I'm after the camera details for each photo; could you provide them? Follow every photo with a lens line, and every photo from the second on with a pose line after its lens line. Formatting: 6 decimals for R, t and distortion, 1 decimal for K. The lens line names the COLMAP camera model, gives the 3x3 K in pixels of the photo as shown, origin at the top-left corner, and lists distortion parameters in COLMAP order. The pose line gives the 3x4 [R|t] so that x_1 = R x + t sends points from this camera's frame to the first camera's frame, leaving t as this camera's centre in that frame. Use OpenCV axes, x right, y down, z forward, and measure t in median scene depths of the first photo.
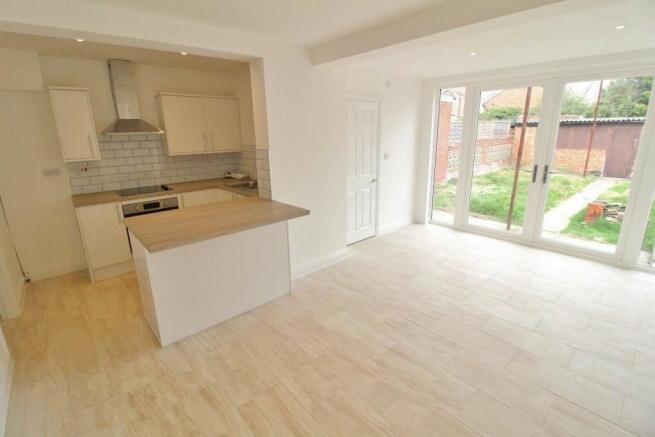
lens RADIAL K [[303.8, 0, 325.3], [0, 303.8, 218.9], [0, 0, 1]] dist [-0.003170, -0.001522]
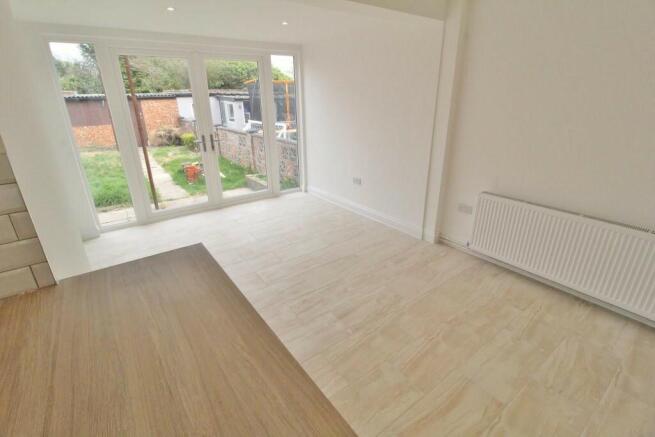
lens RADIAL K [[303.8, 0, 325.0], [0, 303.8, 213.9], [0, 0, 1]] dist [-0.003170, -0.001522]
pose [[0.098195, -0.336724, 0.936469, -0.456950], [0.289154, 0.910073, 0.296913, -0.148142], [-0.952233, 0.241629, 0.186730, 0.569273]]
